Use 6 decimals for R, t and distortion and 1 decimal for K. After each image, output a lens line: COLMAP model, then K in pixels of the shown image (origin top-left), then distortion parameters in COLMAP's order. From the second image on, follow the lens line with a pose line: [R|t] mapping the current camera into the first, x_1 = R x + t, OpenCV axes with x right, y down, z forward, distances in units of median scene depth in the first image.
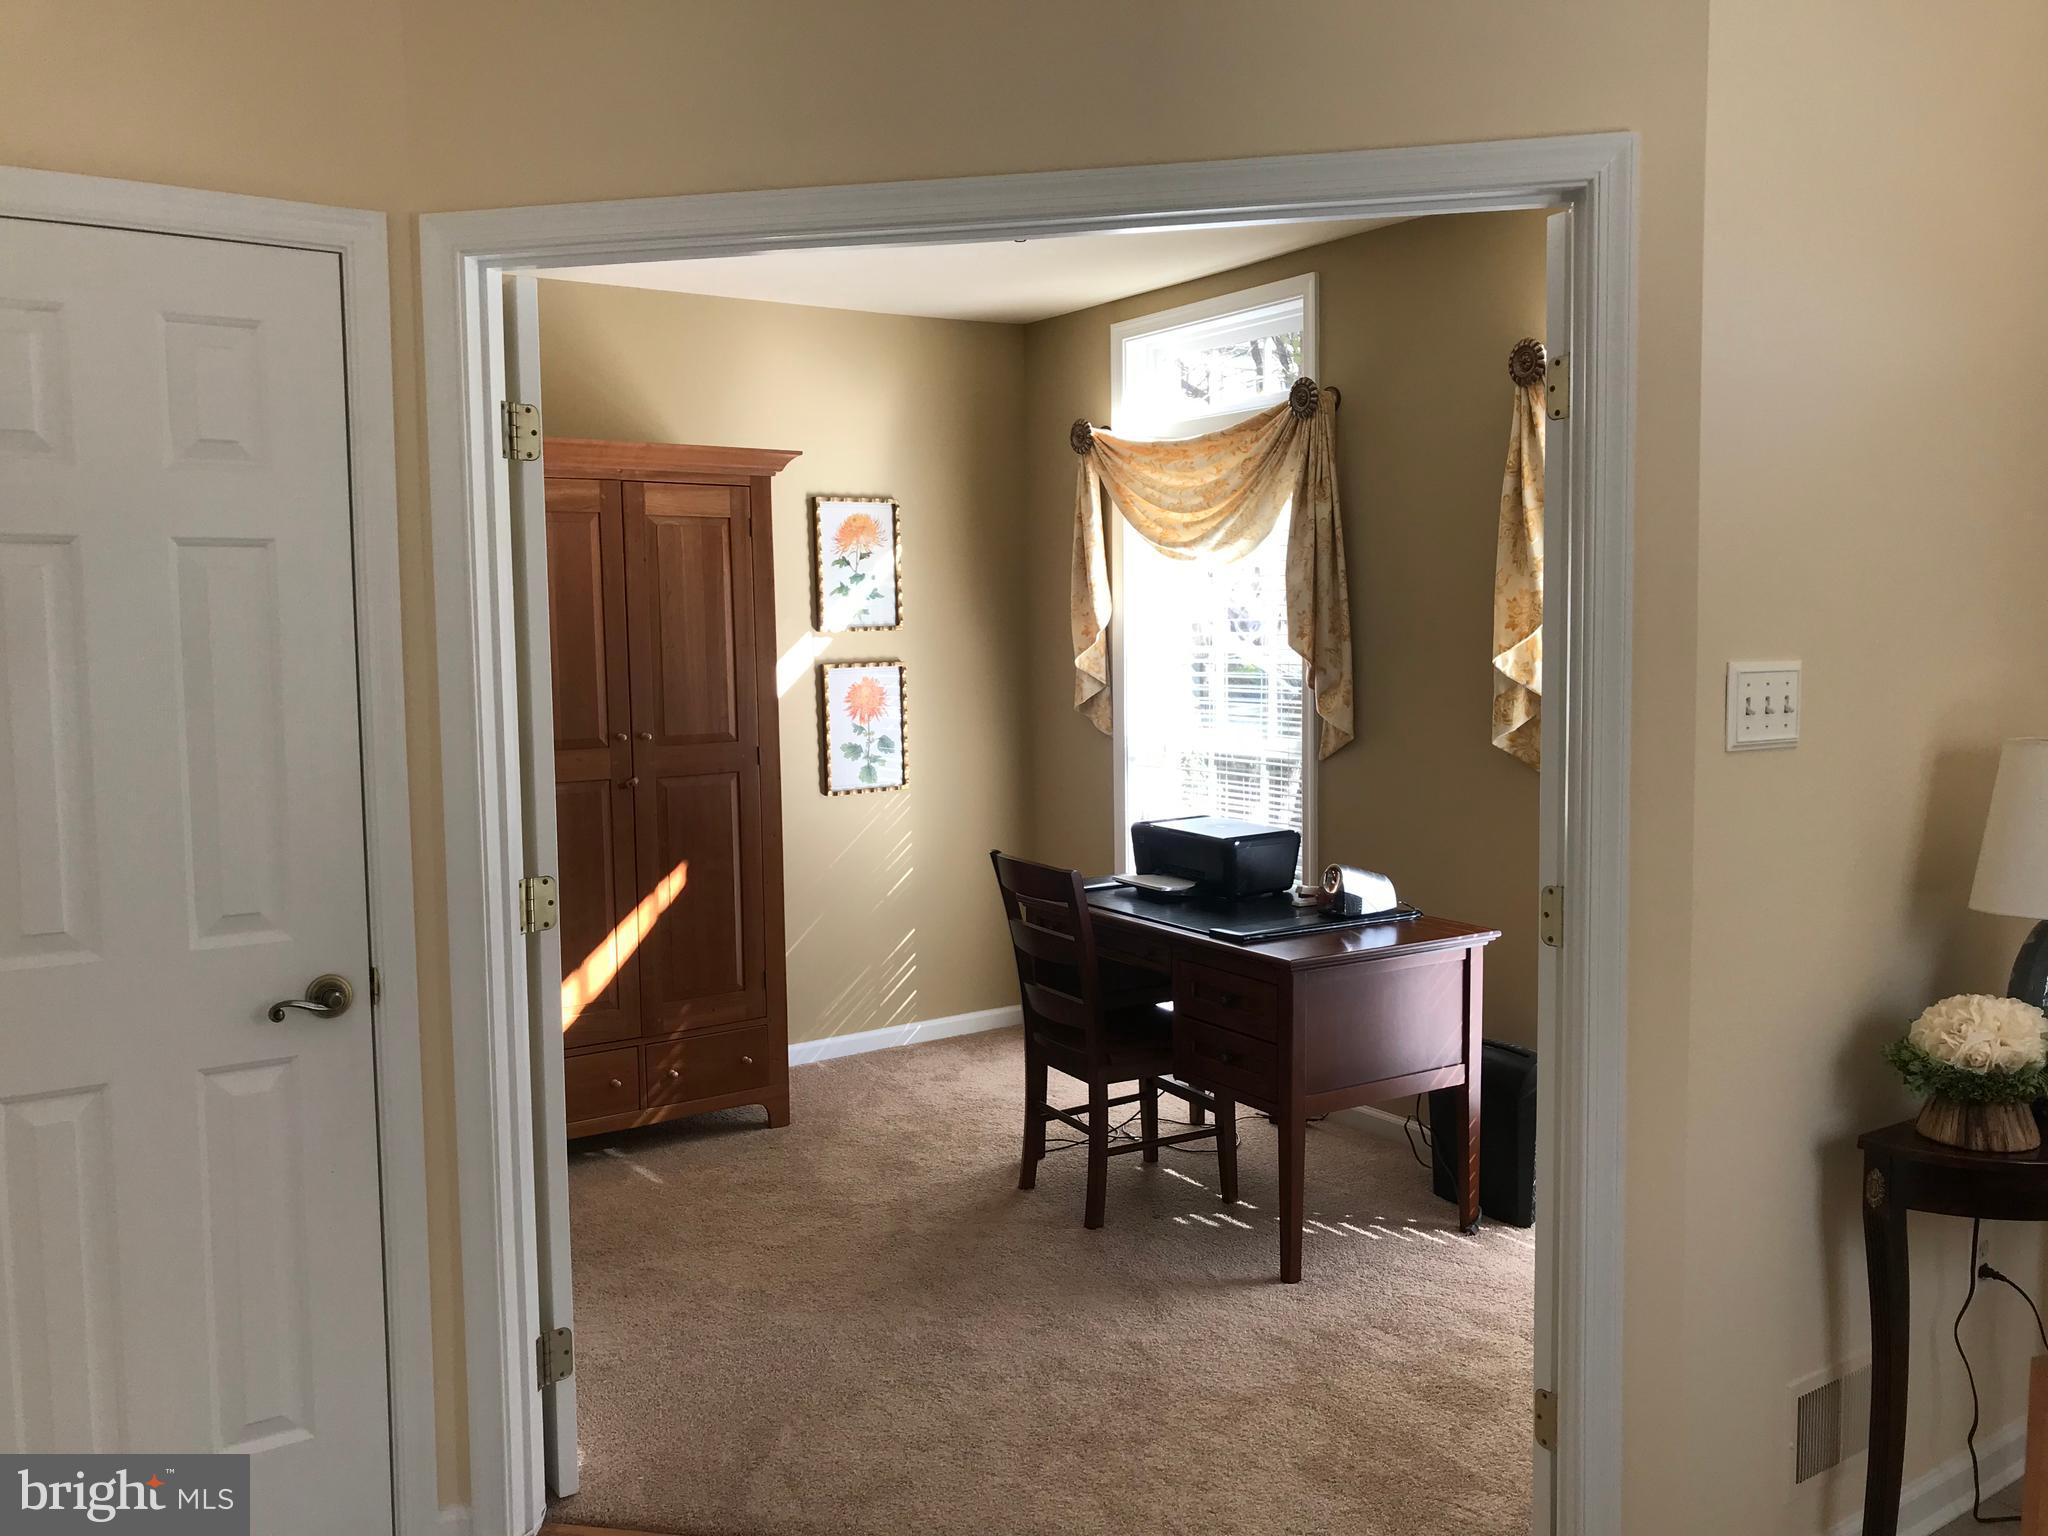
lens RADIAL K [[1682.8, 0, 1018.6], [0, 1682.8, 758.9], [0, 0, 1]] dist [0.029184, -0.036106]
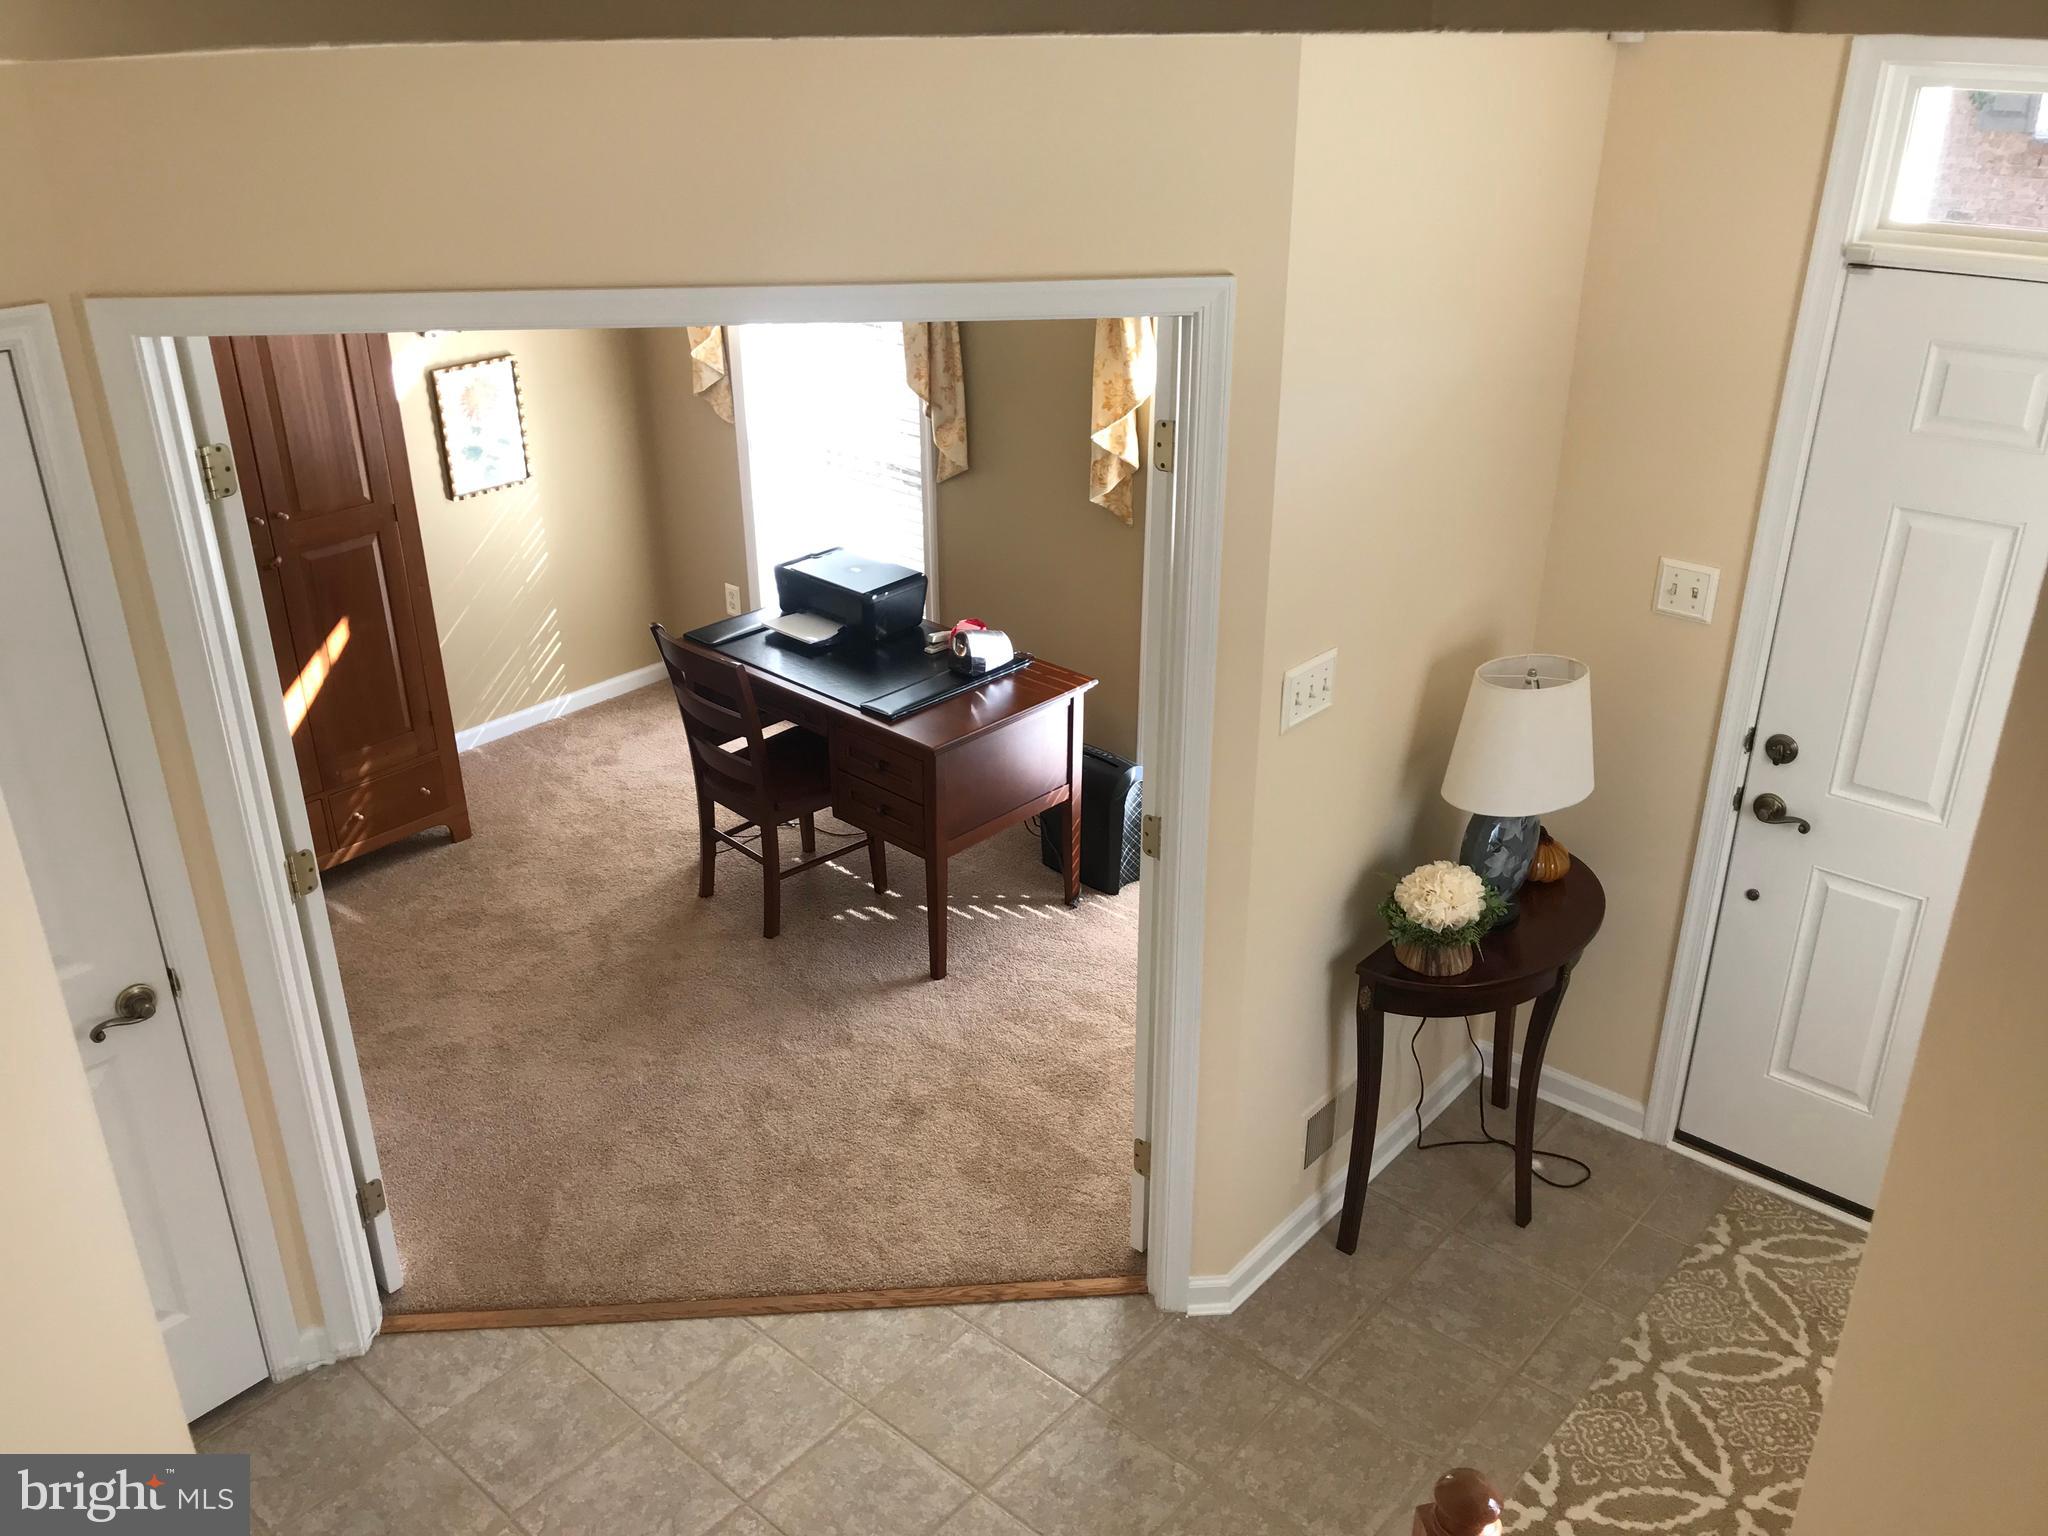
lens RADIAL K [[1682.8, 0, 1020.0], [0, 1682.8, 768.8], [0, 0, 1]] dist [0.029184, -0.036106]
pose [[0.968126, -0.099783, 0.229731, -0.048339], [0.013170, 0.936227, 0.351148, -0.257934], [-0.250119, -0.336930, 0.907700, -0.088717]]
